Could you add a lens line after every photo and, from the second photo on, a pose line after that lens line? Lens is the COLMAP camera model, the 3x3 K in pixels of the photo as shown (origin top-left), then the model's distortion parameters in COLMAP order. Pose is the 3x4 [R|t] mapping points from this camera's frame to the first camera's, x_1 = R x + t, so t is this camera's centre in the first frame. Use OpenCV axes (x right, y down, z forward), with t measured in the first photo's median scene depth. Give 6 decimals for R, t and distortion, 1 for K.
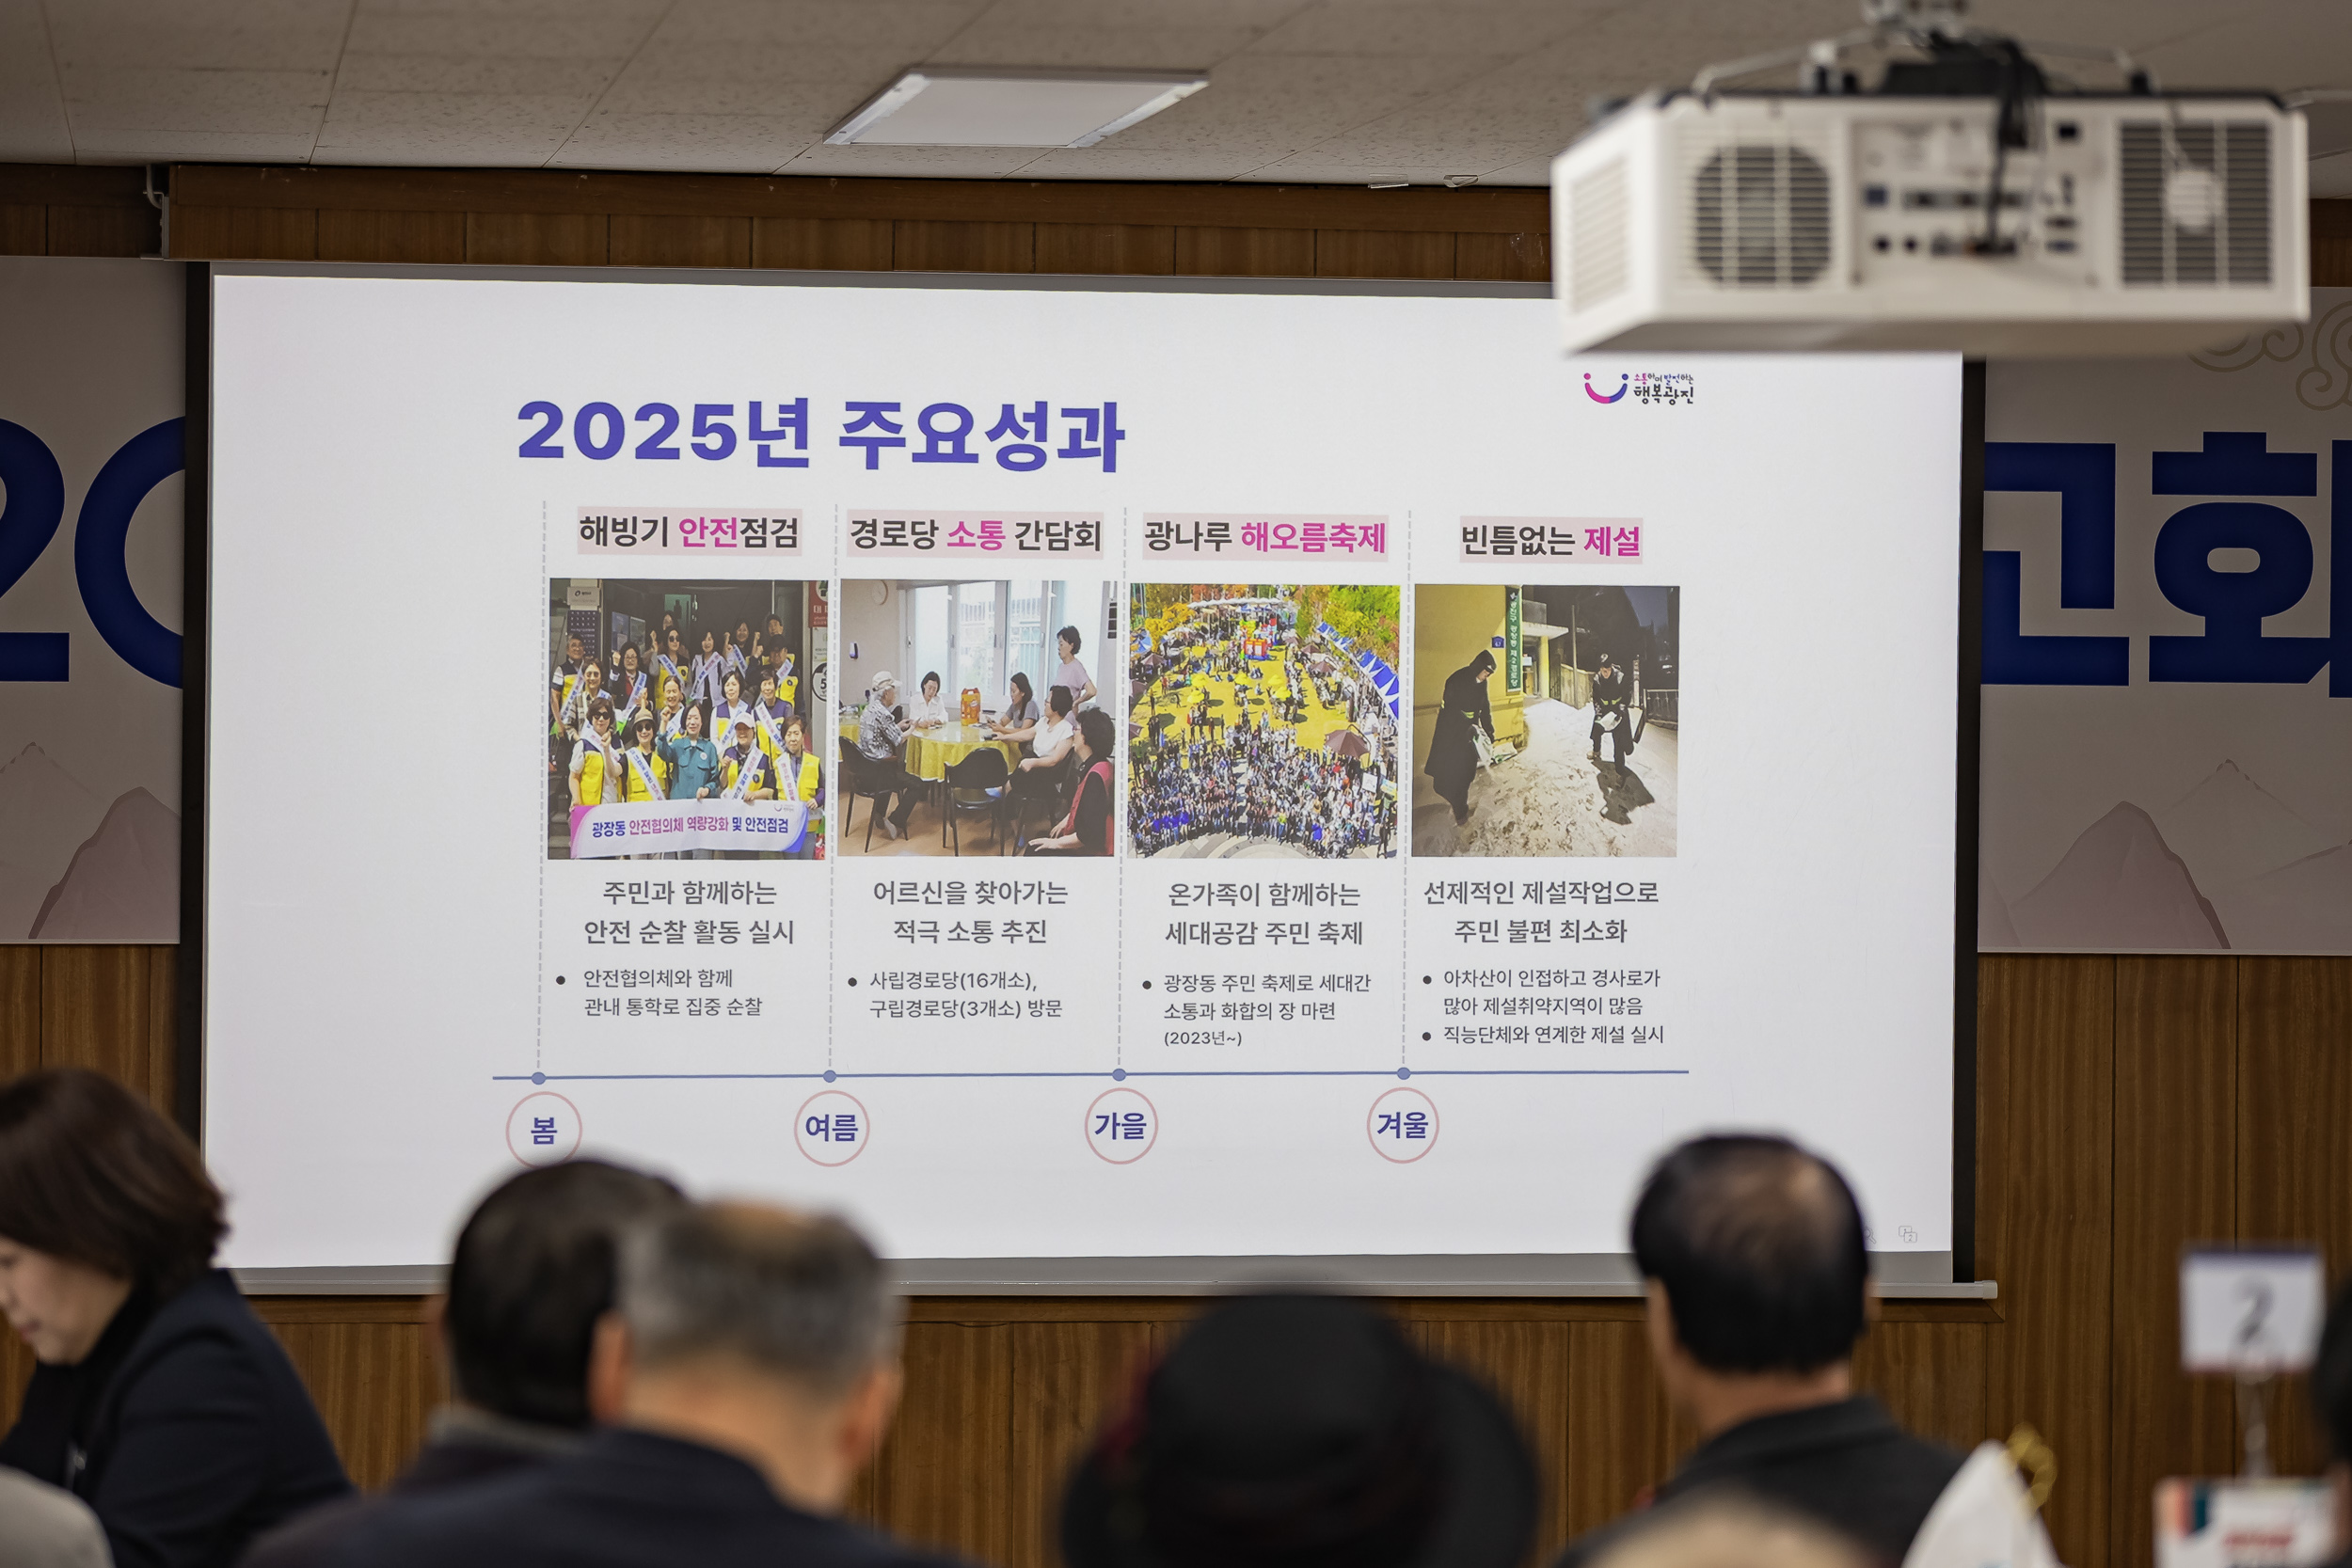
lens RADIAL K [[8392.3, 0, 1176.0], [0, 8392.3, 784.0], [0, 0, 1]] dist [0.050819, 1.796053]
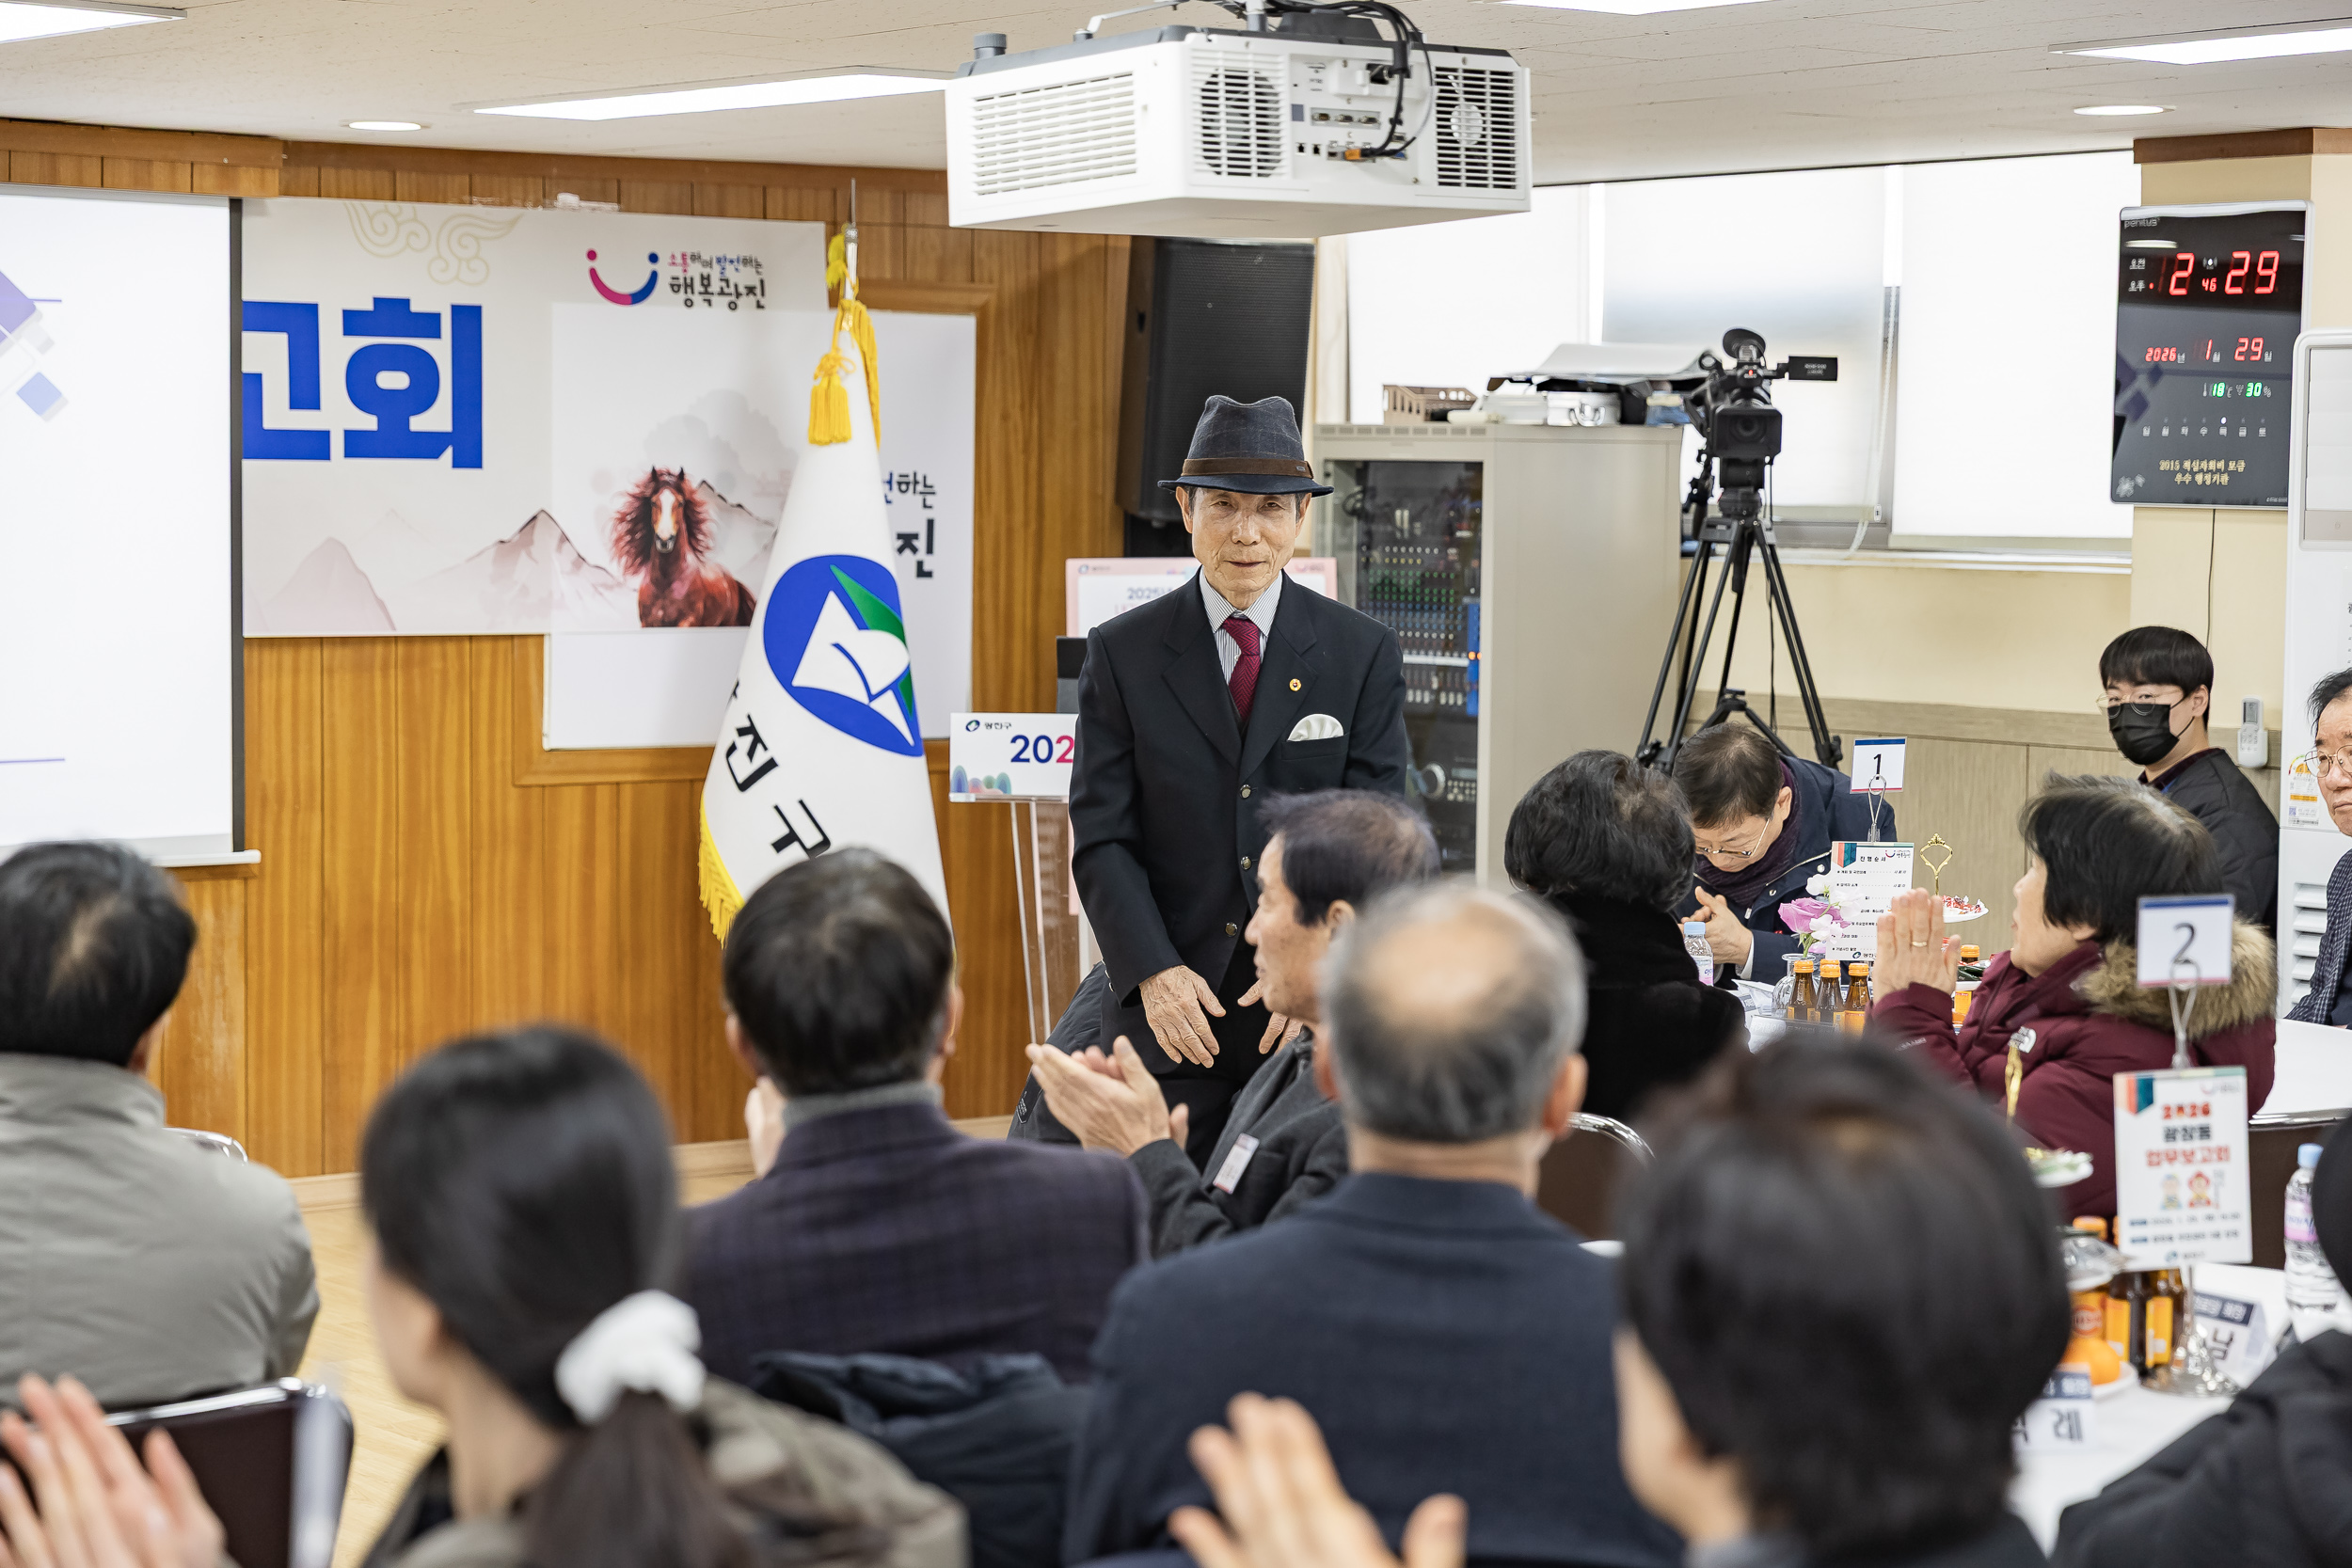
lens RADIAL K [[4405.2, 0, 1167.8], [0, 4405.2, 803.8], [0, 0, 1]] dist [0.084260, -0.079466]
pose [[0.841896, -0.040892, 0.538088, -0.195682], [0.002790, 0.997441, 0.071435, -0.006521], [-0.539632, -0.058640, 0.839856, 0.233645]]
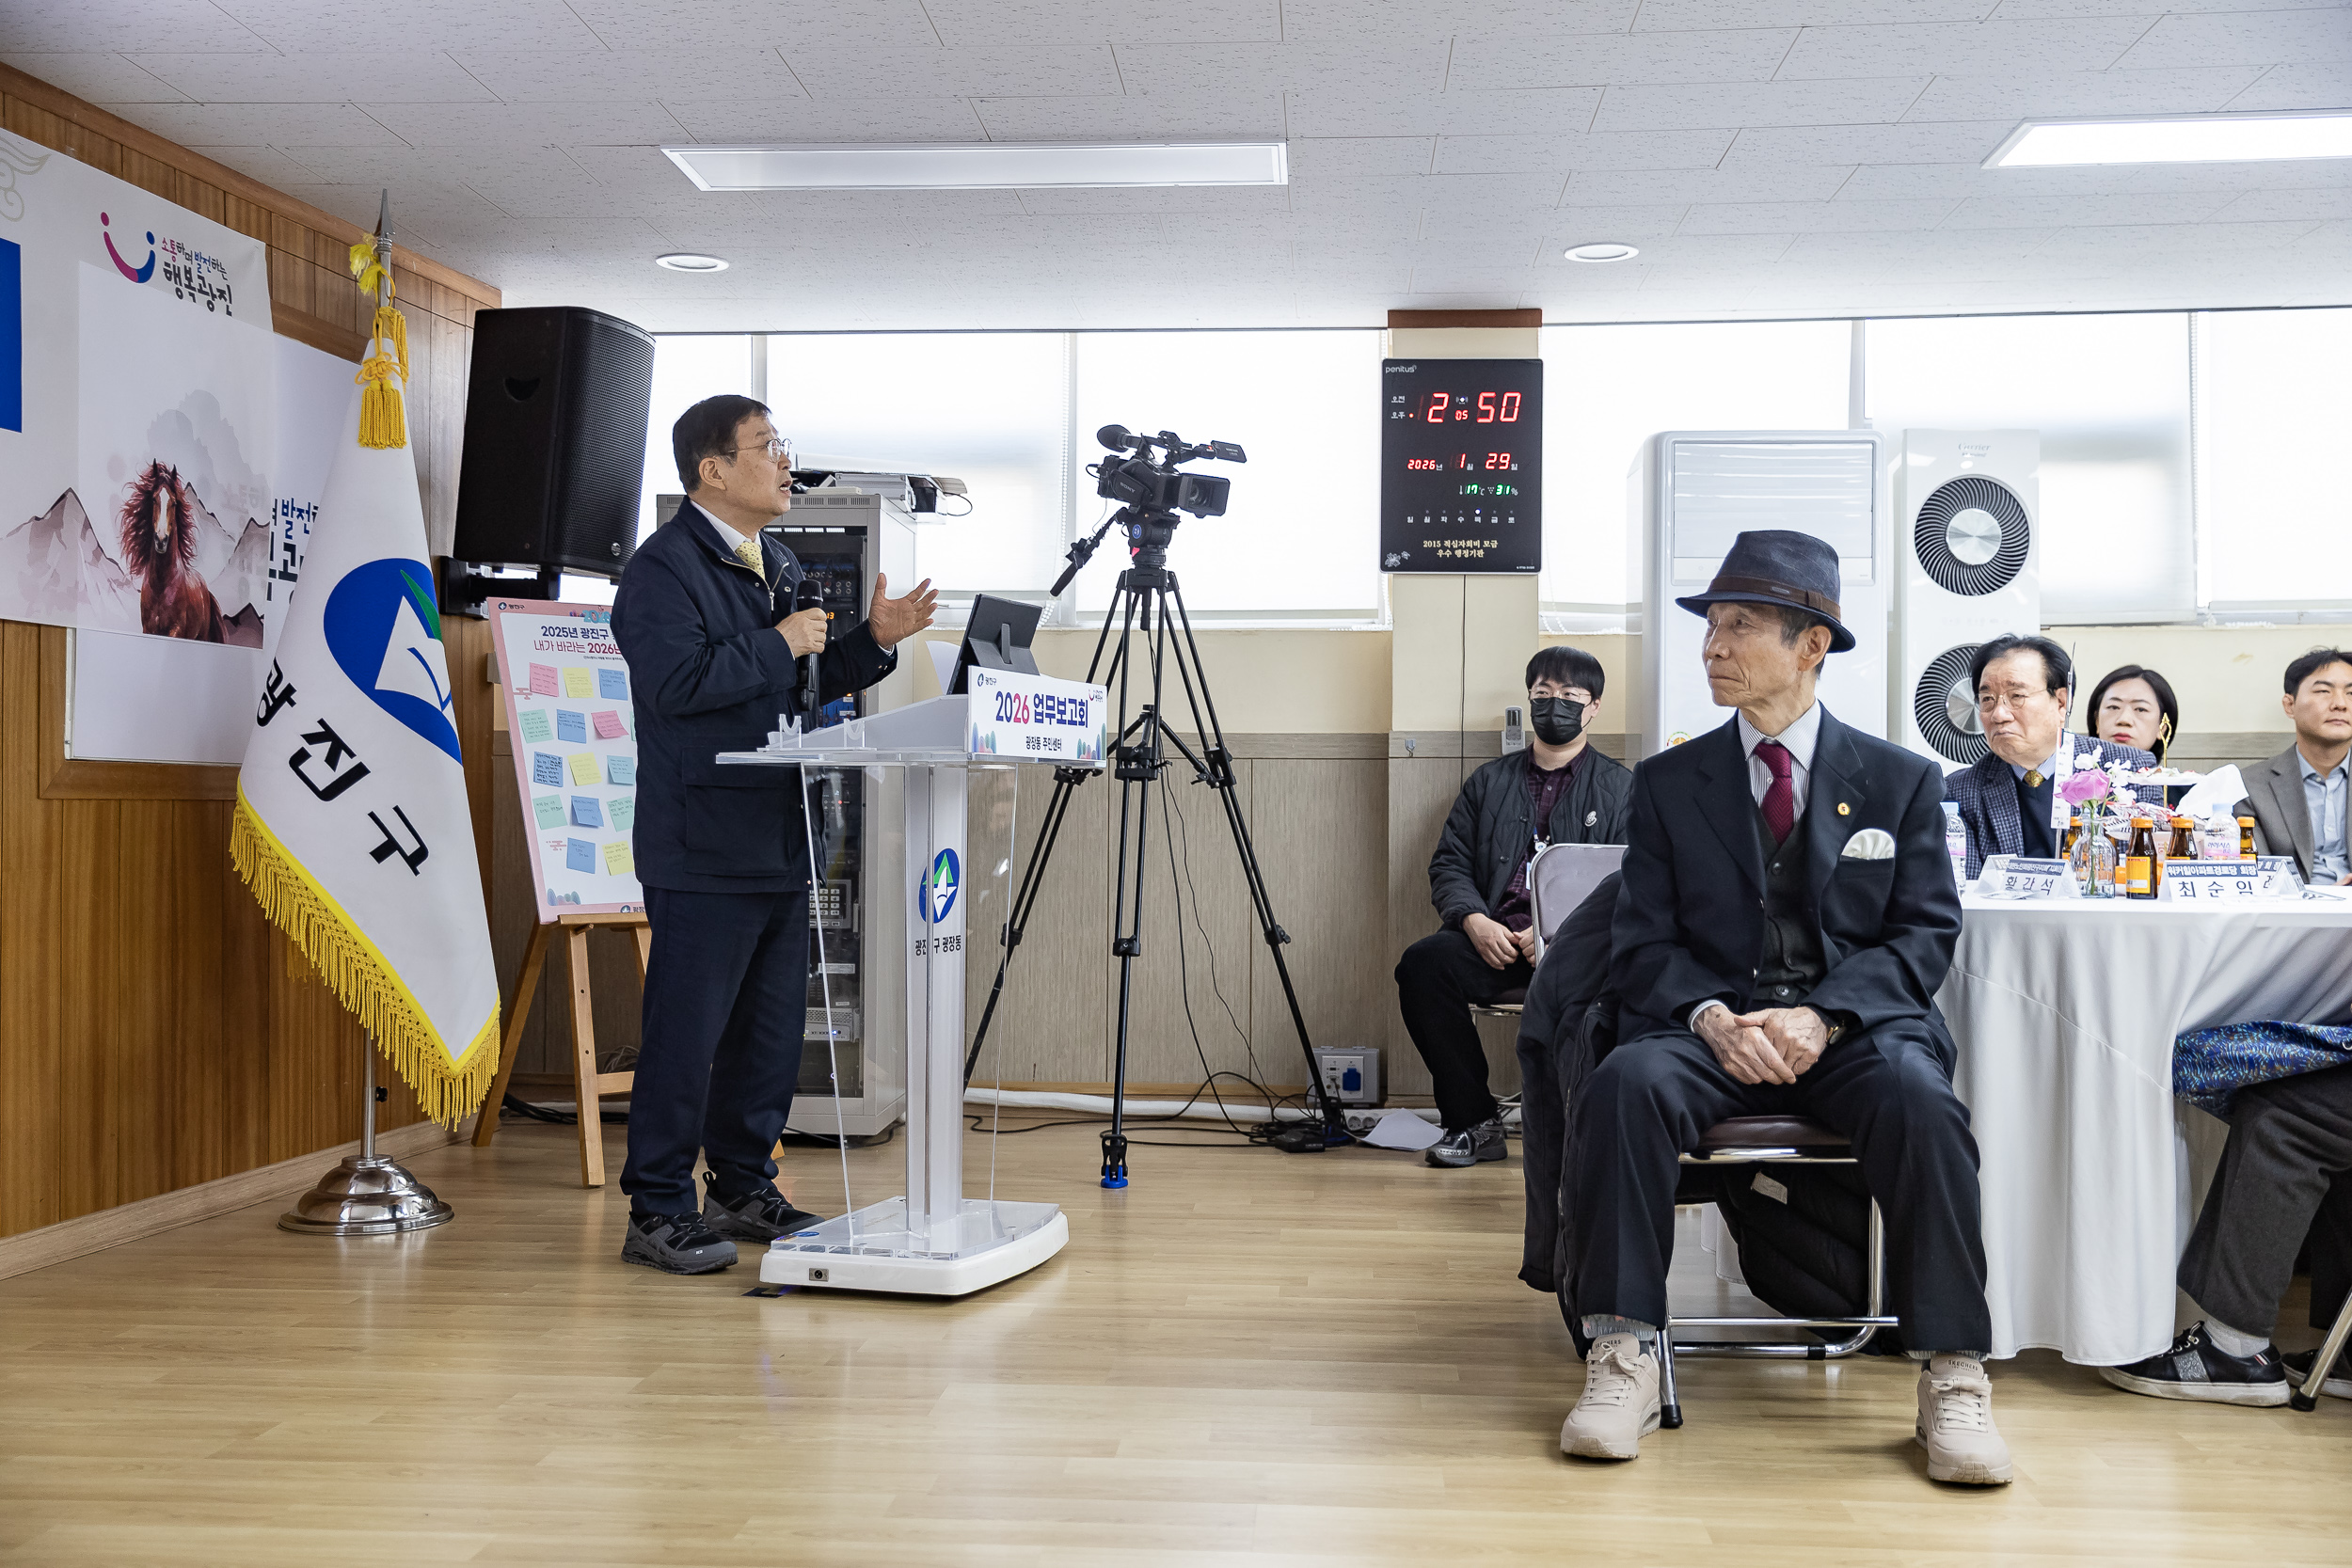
lens RADIAL K [[2244.8, 0, 1123.0], [0, 2244.8, 830.2], [0, 0, 1]] dist [0.031103, 0.009061]
pose [[0.238660, -0.020138, 0.970894, -0.172672], [0.005226, 0.999797, 0.019453, 0.048135], [-0.971089, 0.000432, 0.238717, 0.736351]]
